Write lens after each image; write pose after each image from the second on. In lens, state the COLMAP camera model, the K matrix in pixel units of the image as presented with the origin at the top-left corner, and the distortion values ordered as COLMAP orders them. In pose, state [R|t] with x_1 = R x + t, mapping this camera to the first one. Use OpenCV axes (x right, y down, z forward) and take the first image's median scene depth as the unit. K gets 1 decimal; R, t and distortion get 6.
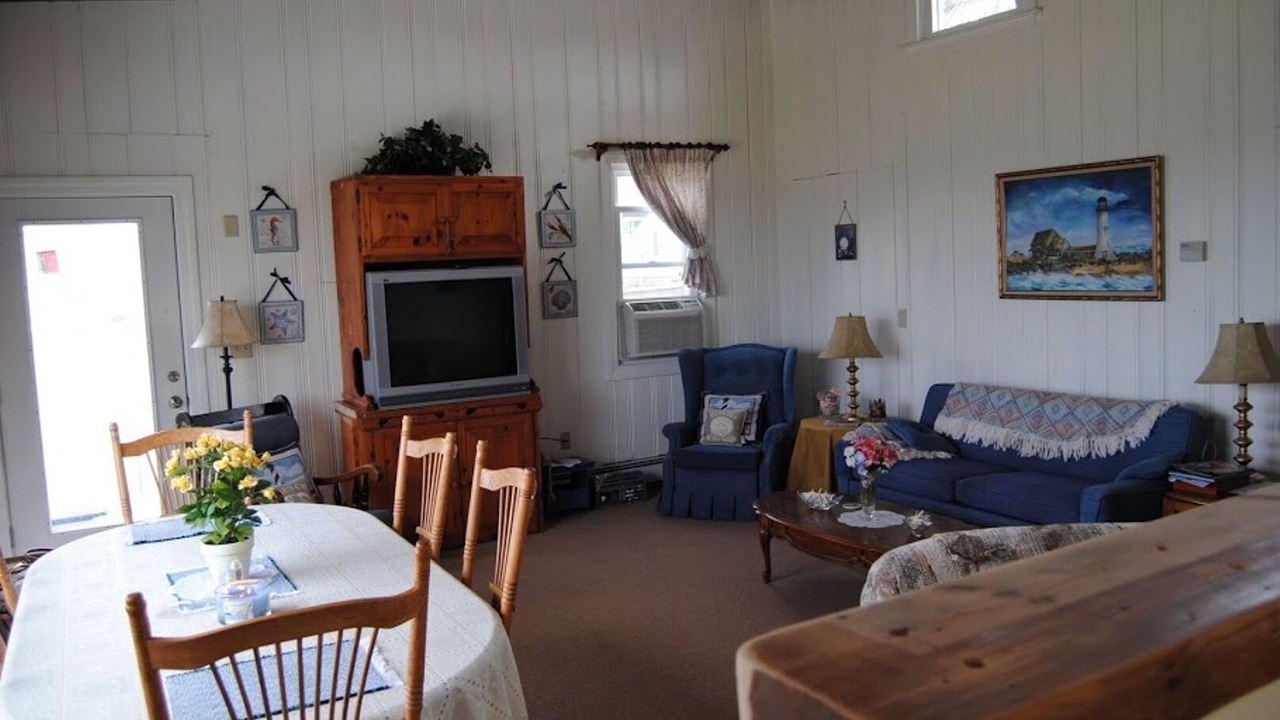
lens RADIAL K [[1094.4, 0, 640.0], [0, 1094.4, 360.0], [0, 0, 1]] dist [-0.005606, -0.000057]
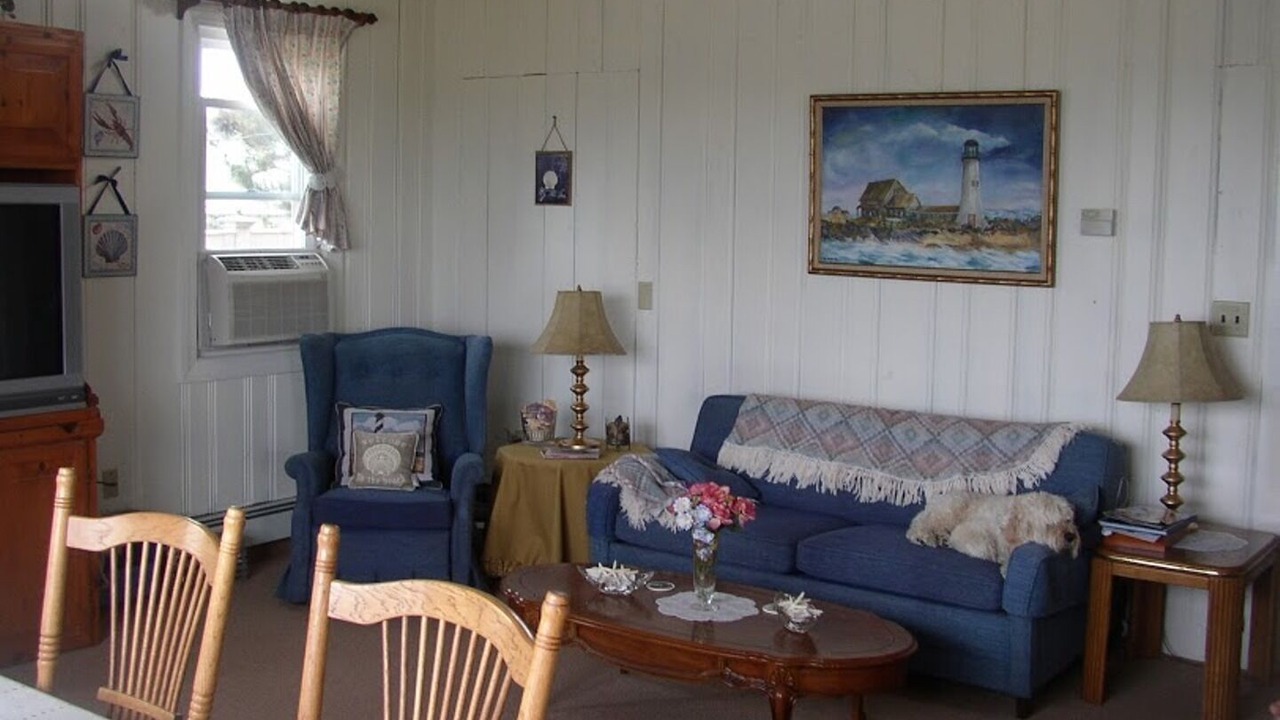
lens RADIAL K [[1518.8, 0, 660.8], [0, 1518.8, 346.0], [0, 0, 1]] dist [-0.132879, 0.049191]
pose [[0.907655, 0.019498, 0.419264, -0.160989], [-0.019812, 0.999797, -0.003607, -0.004826], [-0.419250, -0.005033, 0.907857, 0.165189]]
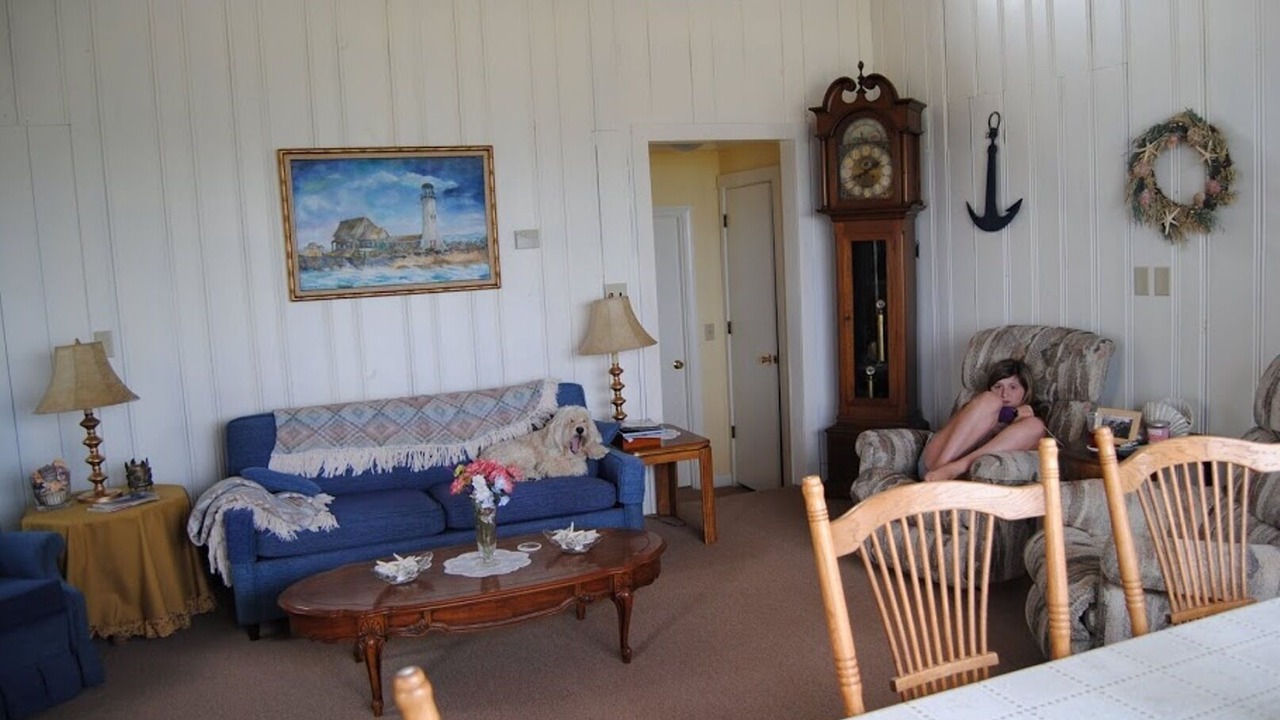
lens RADIAL K [[1094.4, 0, 640.0], [0, 1094.4, 360.0], [0, 0, 1]] dist [-0.005606, -0.000057]
pose [[0.127686, -0.079770, 0.988602, -0.456005], [0.133896, 0.989022, 0.062510, -0.029324], [-0.982735, 0.124388, 0.136965, 0.641299]]
